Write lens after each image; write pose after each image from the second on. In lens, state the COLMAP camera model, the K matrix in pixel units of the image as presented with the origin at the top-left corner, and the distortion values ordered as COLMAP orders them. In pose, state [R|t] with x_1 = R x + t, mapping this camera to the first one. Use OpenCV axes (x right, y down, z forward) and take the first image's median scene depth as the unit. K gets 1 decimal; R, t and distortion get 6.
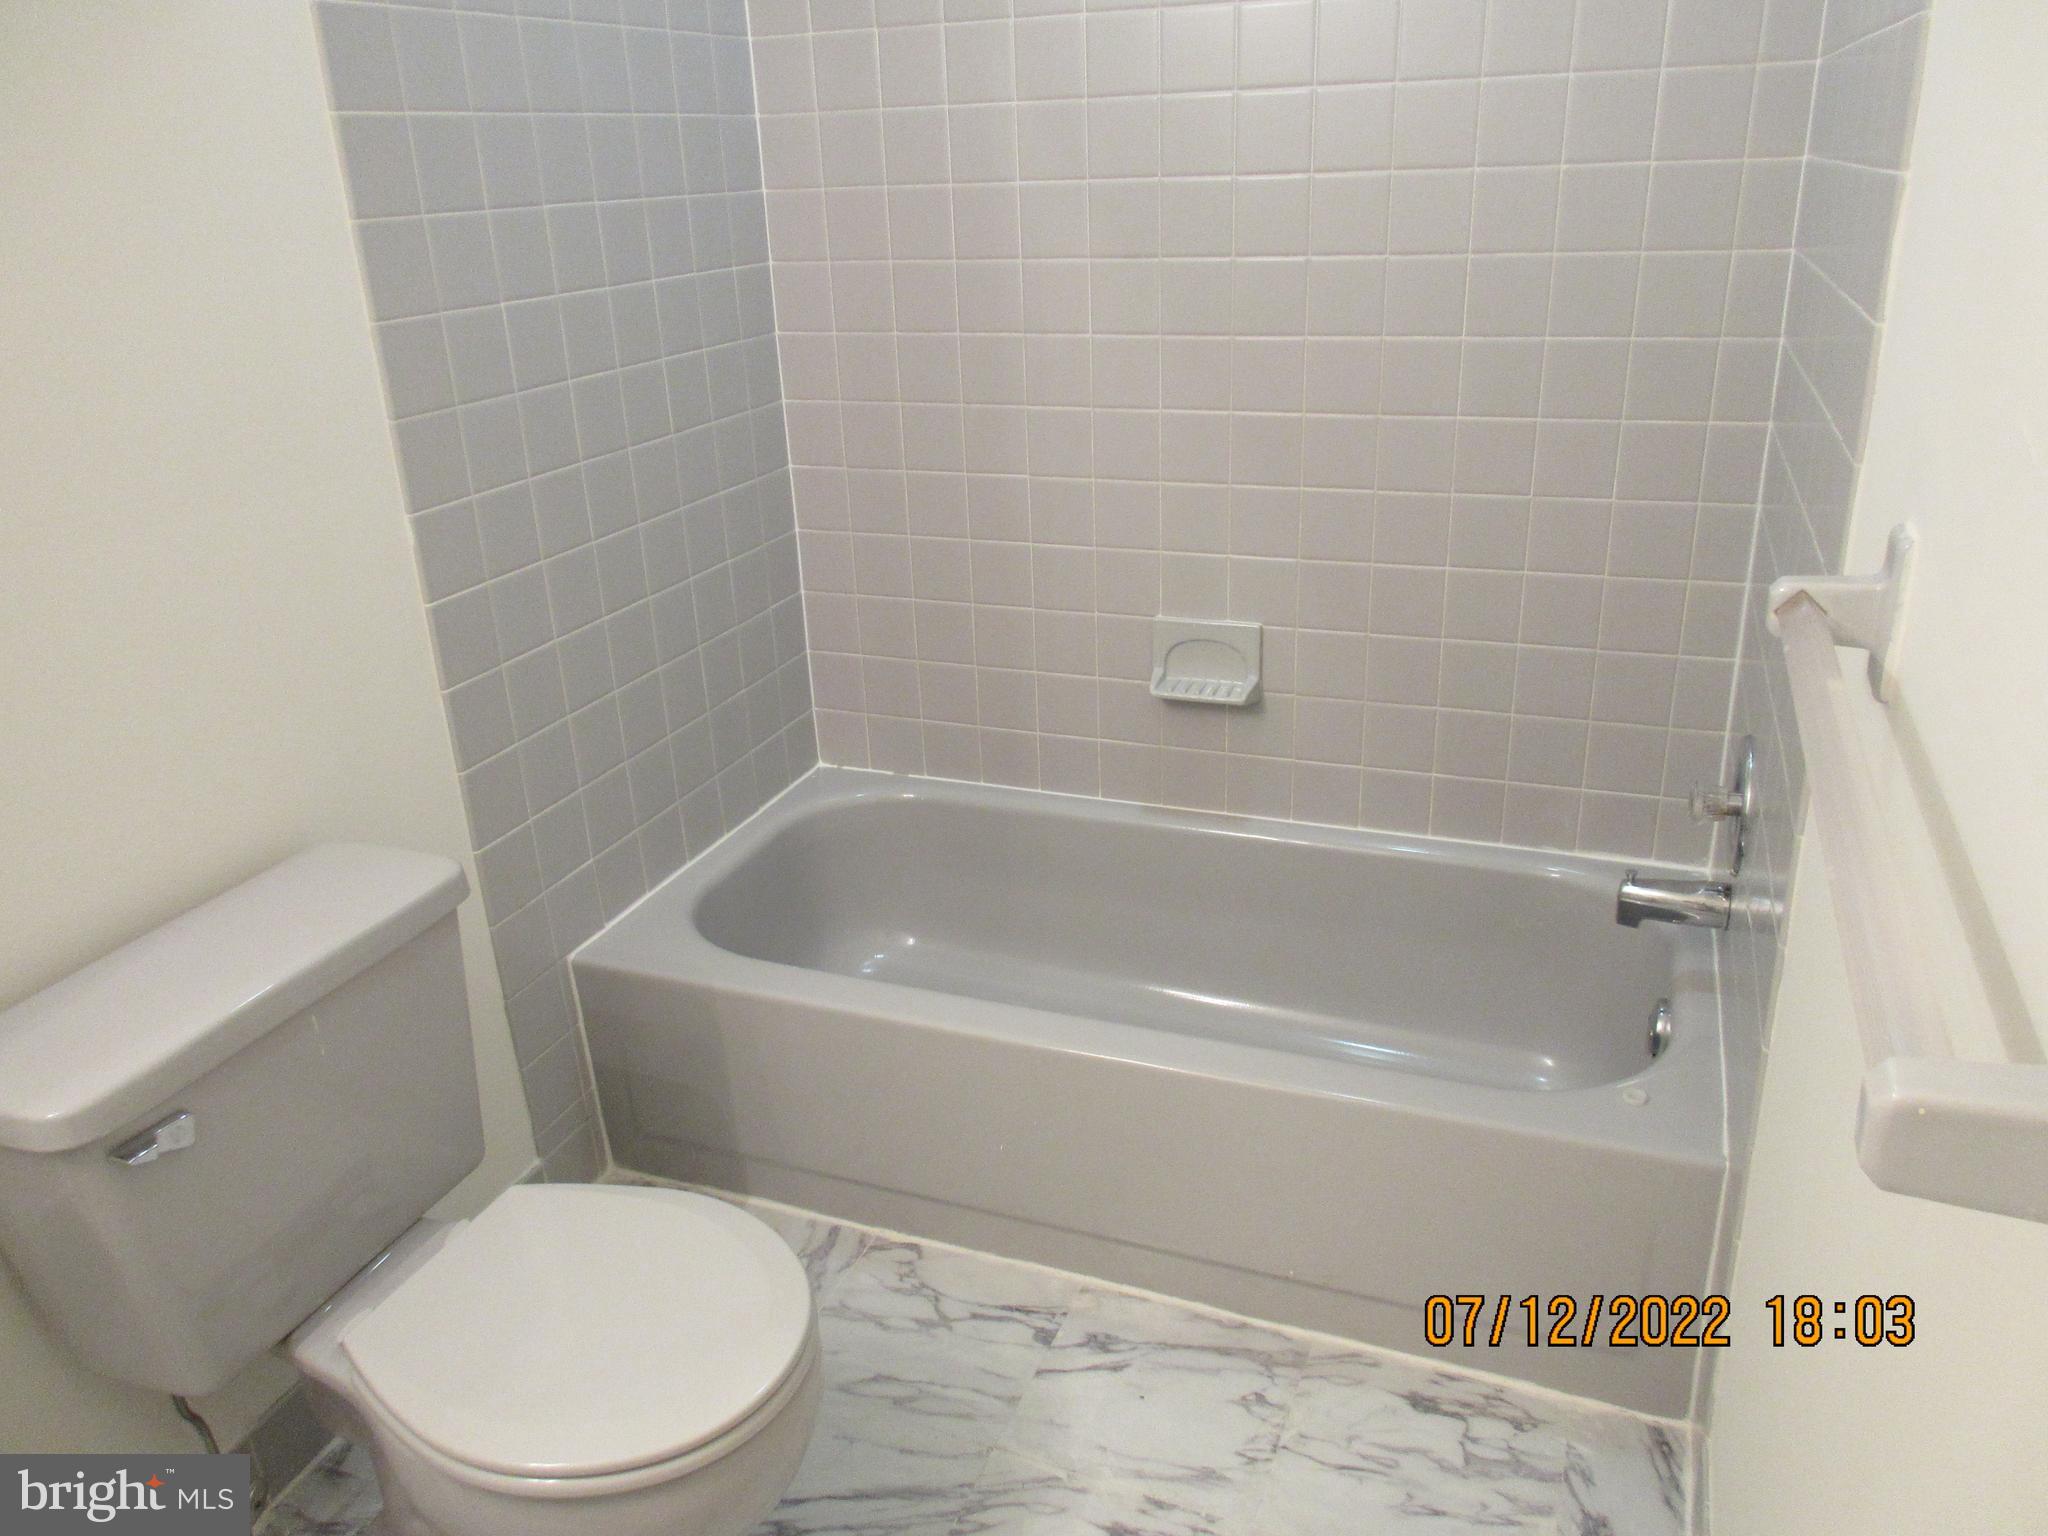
lens RADIAL K [[1521.2, 0, 1020.1], [0, 1521.2, 771.0], [0, 0, 1]] dist [-0.020154, 0.024456]
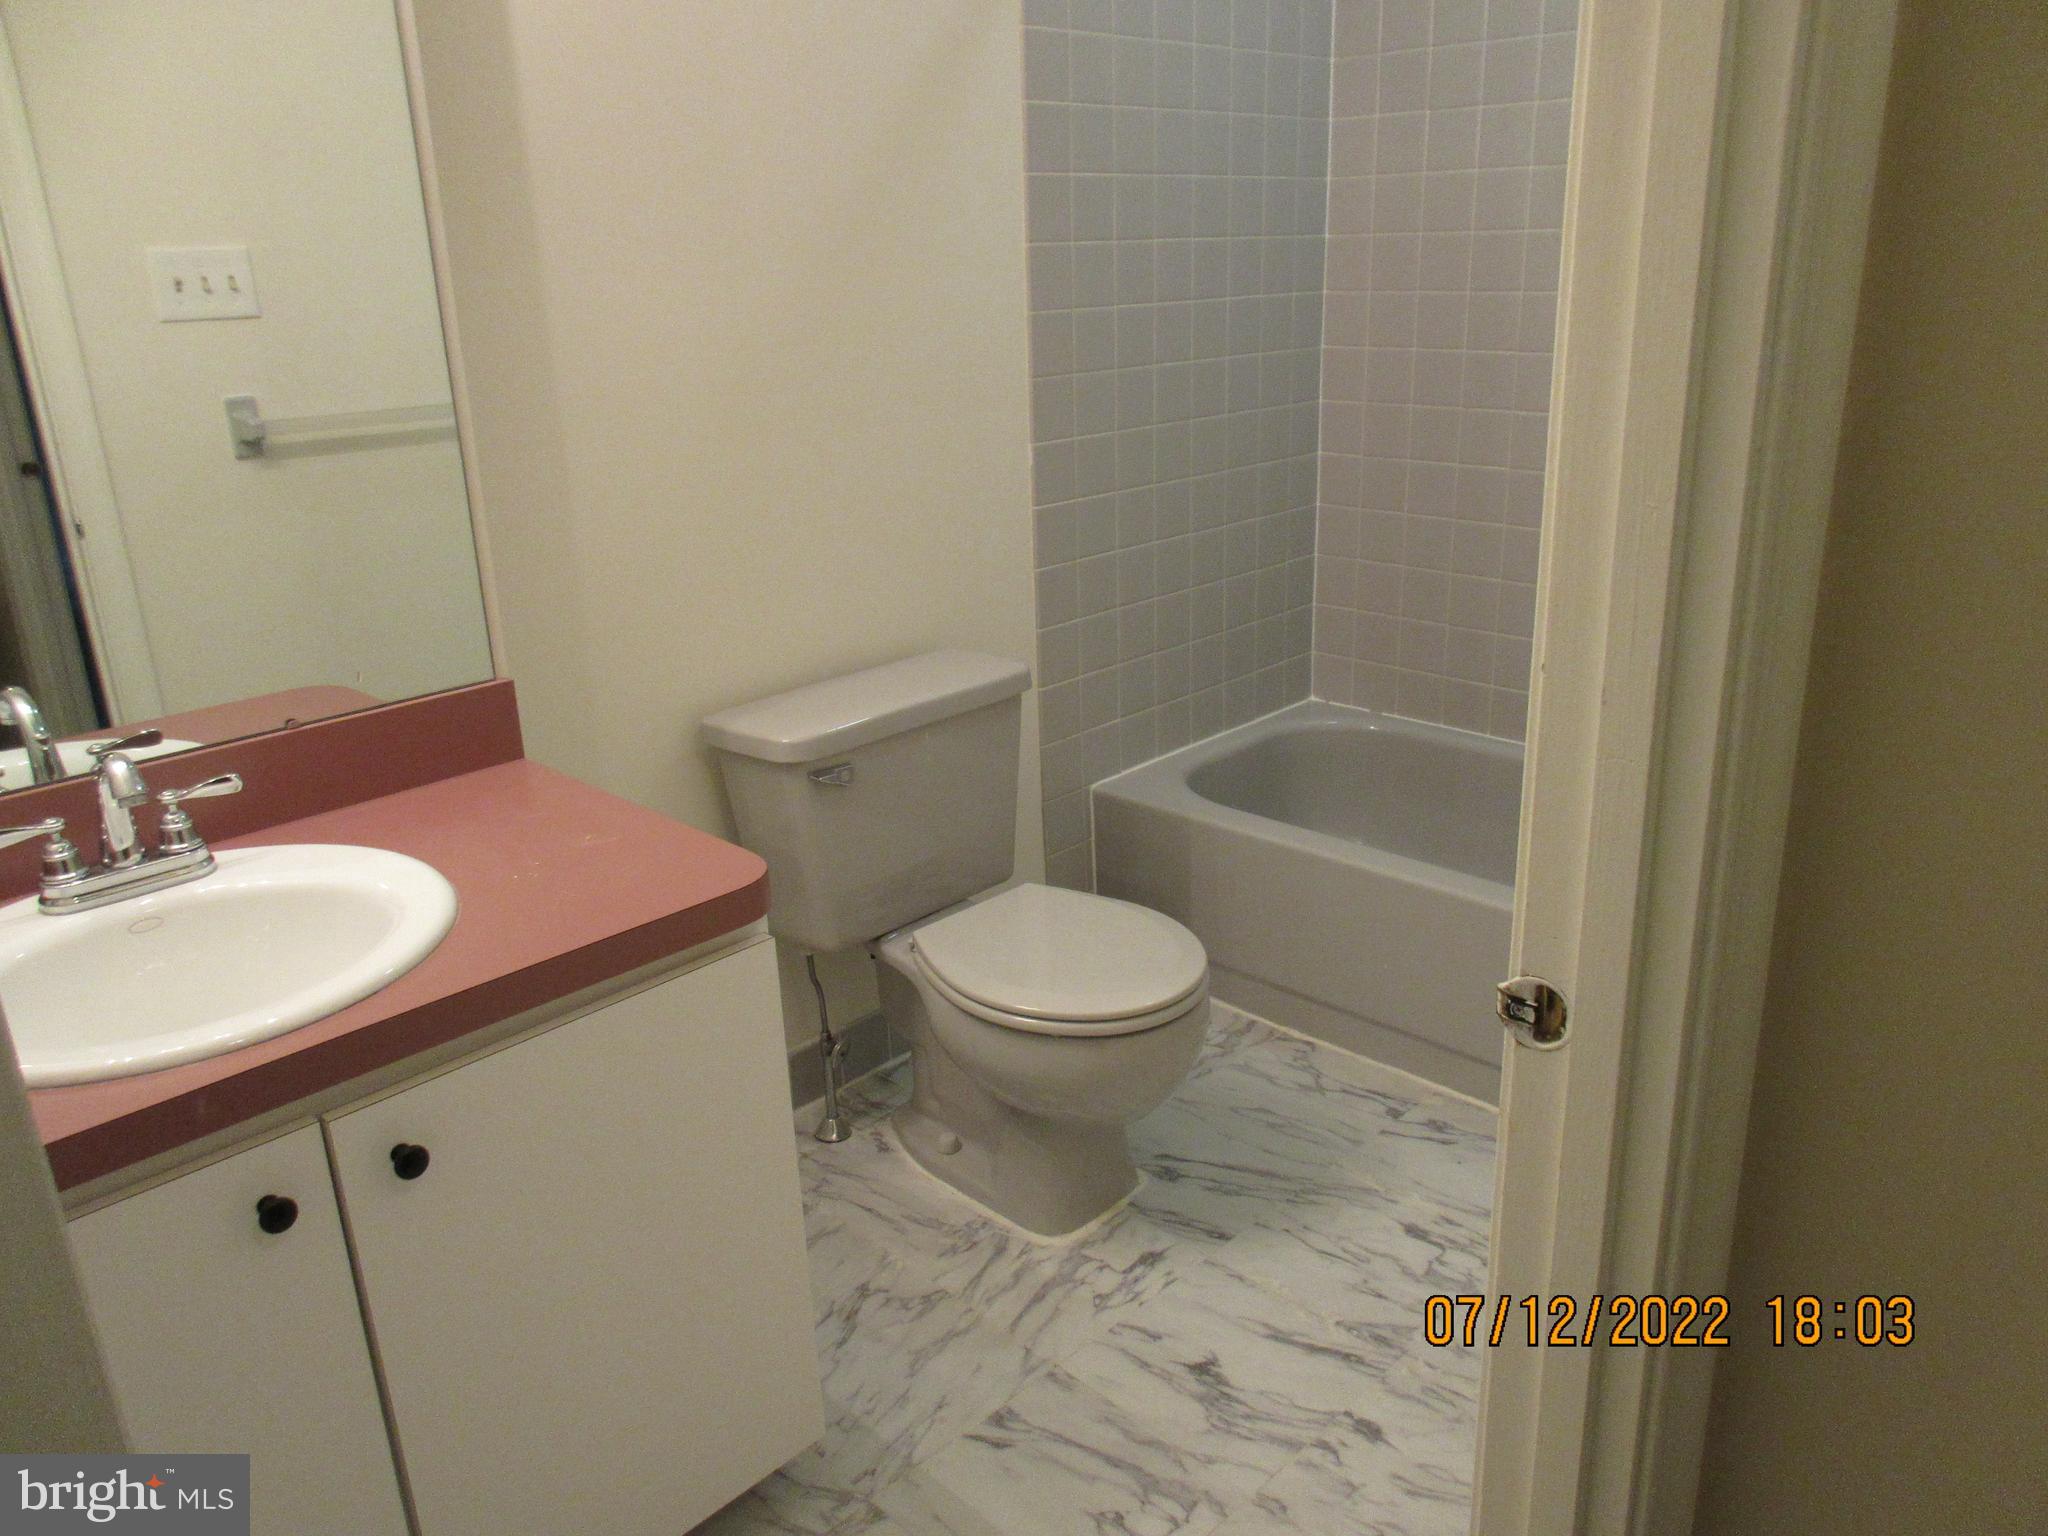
lens RADIAL K [[1521.2, 0, 1026.0], [0, 1521.2, 762.6], [0, 0, 1]] dist [-0.020154, 0.024456]
pose [[0.924111, 0.136200, -0.357027, 0.143029], [-0.152705, 0.988102, -0.018311, 0.149491], [0.350285, 0.071441, 0.933915, -0.317143]]
